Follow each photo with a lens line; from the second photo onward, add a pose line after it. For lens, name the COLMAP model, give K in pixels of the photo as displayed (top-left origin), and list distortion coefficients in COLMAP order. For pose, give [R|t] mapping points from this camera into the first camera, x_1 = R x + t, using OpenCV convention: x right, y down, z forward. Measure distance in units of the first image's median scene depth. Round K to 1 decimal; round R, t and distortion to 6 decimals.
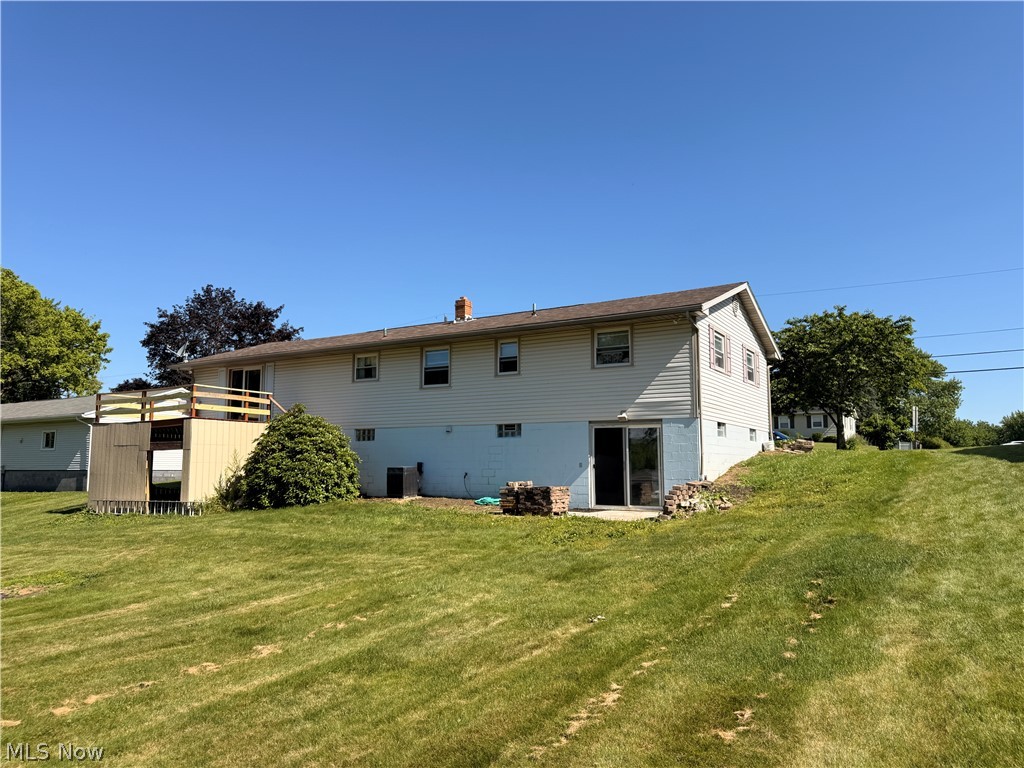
lens RADIAL K [[719.8, 0, 515.2], [0, 719.8, 387.7], [0, 0, 1]] dist [0.076644, -0.107222]
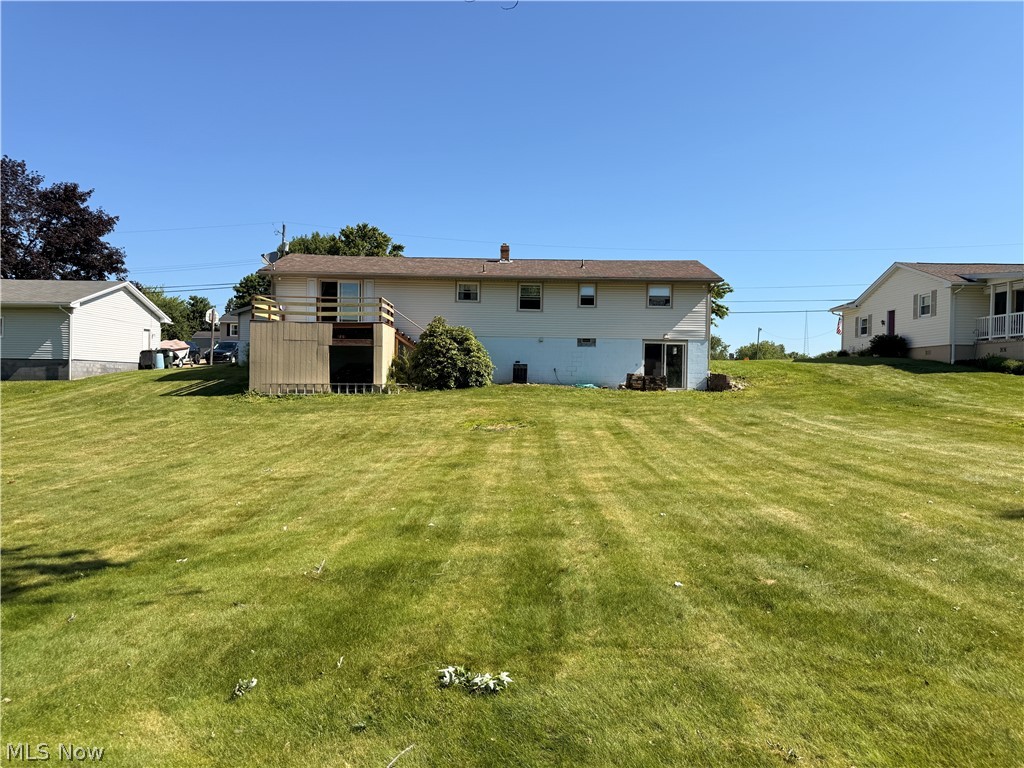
lens RADIAL K [[719.8, 0, 515.2], [0, 719.8, 387.7], [0, 0, 1]] dist [0.076644, -0.107222]
pose [[0.867670, 0.008619, 0.497065, -0.916996], [-0.071086, 0.991726, 0.106890, -0.000240], [-0.492031, -0.128080, 0.861104, -0.299781]]
